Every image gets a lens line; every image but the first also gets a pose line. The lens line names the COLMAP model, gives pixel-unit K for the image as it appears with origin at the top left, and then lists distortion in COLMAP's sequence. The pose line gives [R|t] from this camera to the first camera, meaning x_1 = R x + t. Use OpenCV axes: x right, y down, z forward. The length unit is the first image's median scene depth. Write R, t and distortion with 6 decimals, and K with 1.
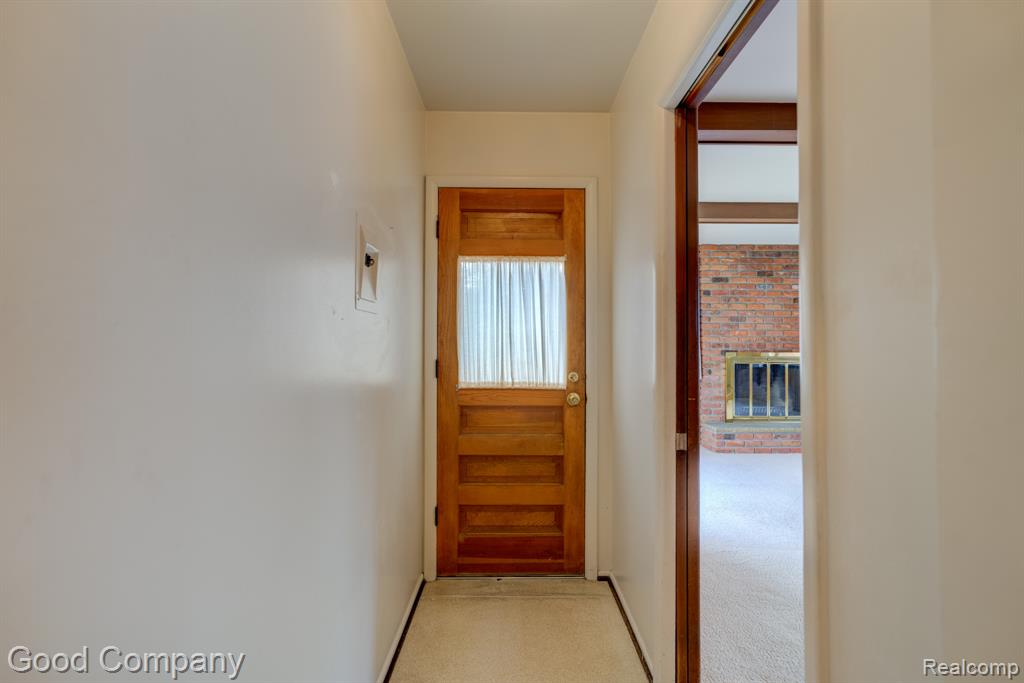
lens RADIAL K [[493.5, 0, 516.5], [0, 493.5, 330.1], [0, 0, 1]] dist [-0.004251, 0.007322]
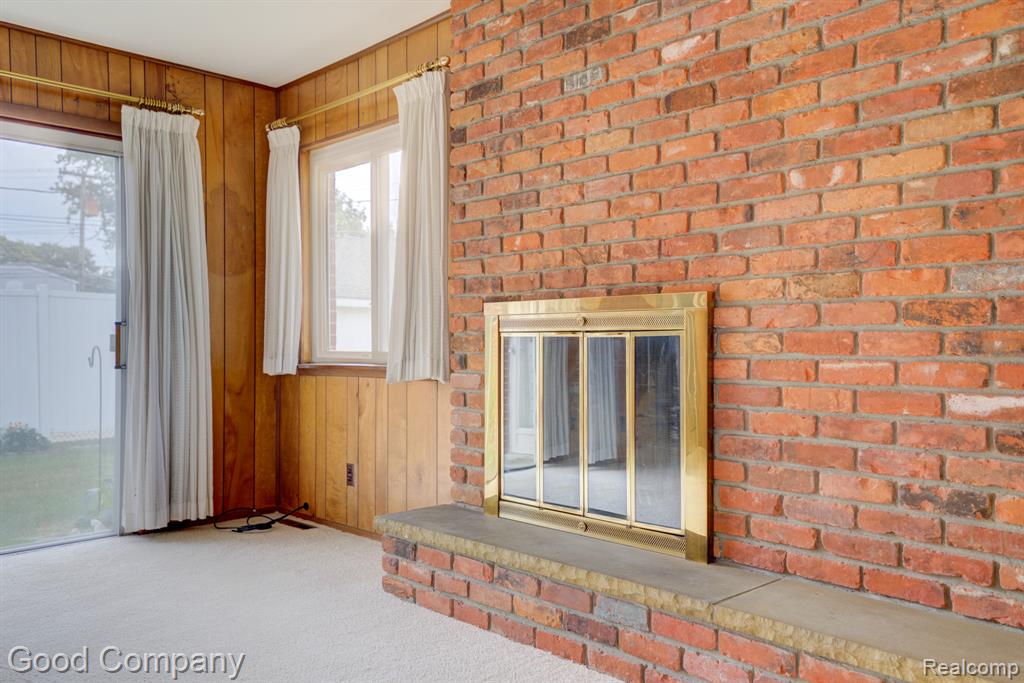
lens RADIAL K [[837.8, 0, 510.6], [0, 837.8, 332.8], [0, 0, 1]] dist [0.085713, 0.005579]
pose [[0.685629, -0.012327, -0.727847, 0.843449], [0.020212, 0.999794, 0.002106, 0.063750], [0.727670, -0.016155, 0.685737, 0.616053]]
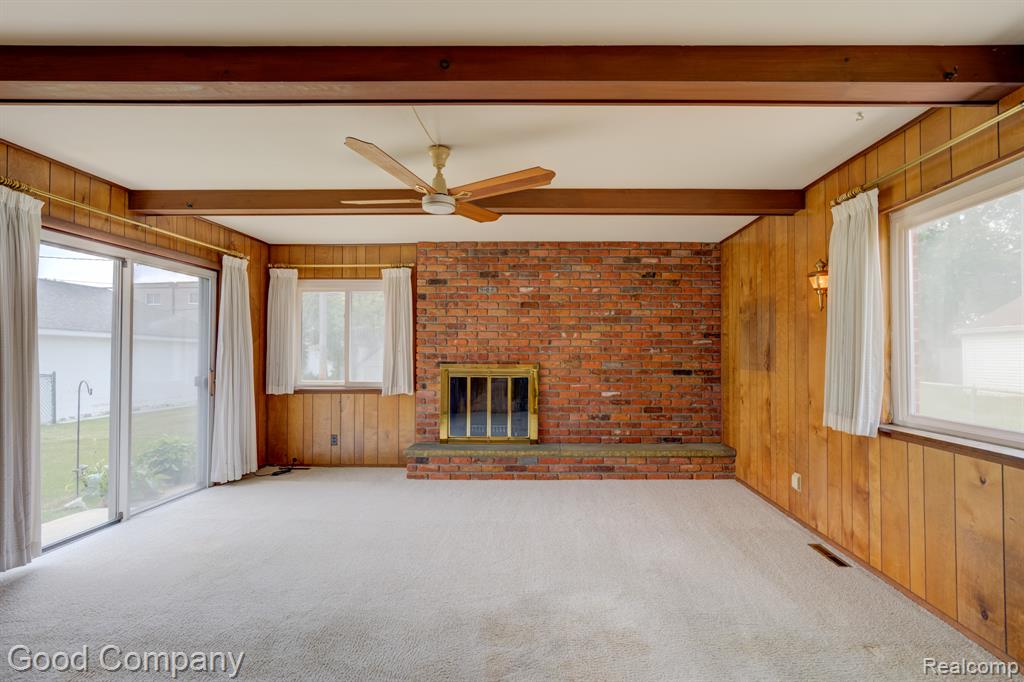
lens RADIAL K [[468.5, 0, 541.2], [0, 468.5, 351.2], [0, 0, 1]] dist [-0.017376, 0.009446]
pose [[0.999859, 0.000441, -0.016779, 0.613256], [-0.000239, 0.999928, 0.012025, 0.011916], [0.016783, -0.012019, 0.999787, 0.166698]]
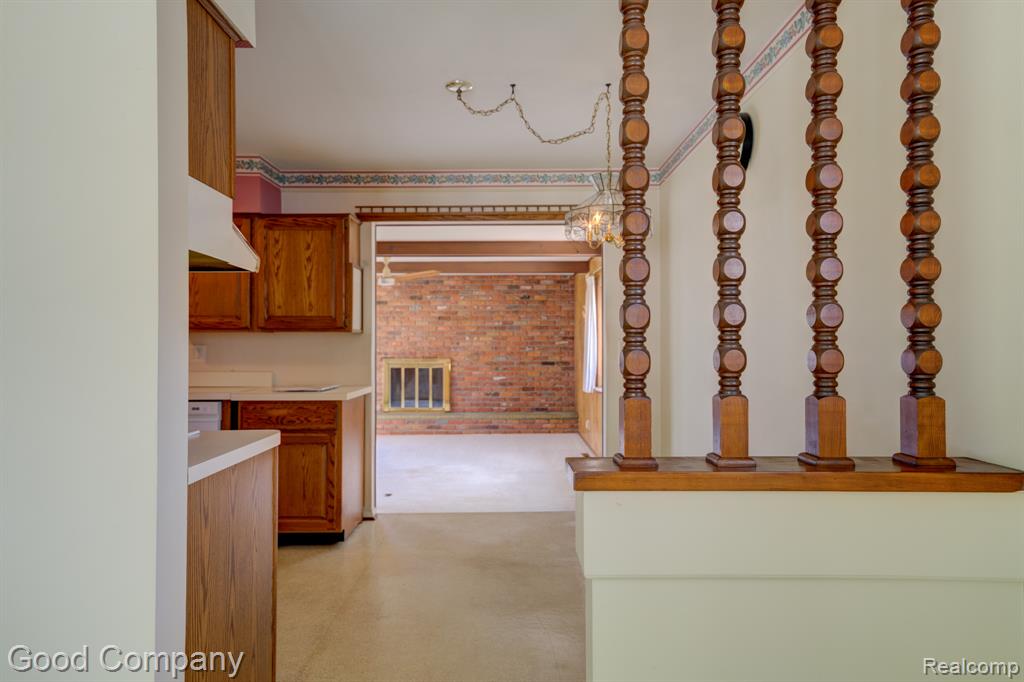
lens RADIAL K [[624.3, 0, 510.7], [0, 624.3, 333.8], [0, 0, 1]] dist [0.010149, -0.000131]
pose [[0.999980, -0.005971, -0.002097, 0.756356], [0.005982, 0.999966, 0.005613, -0.027965], [0.002064, -0.005625, 0.999982, -0.633895]]
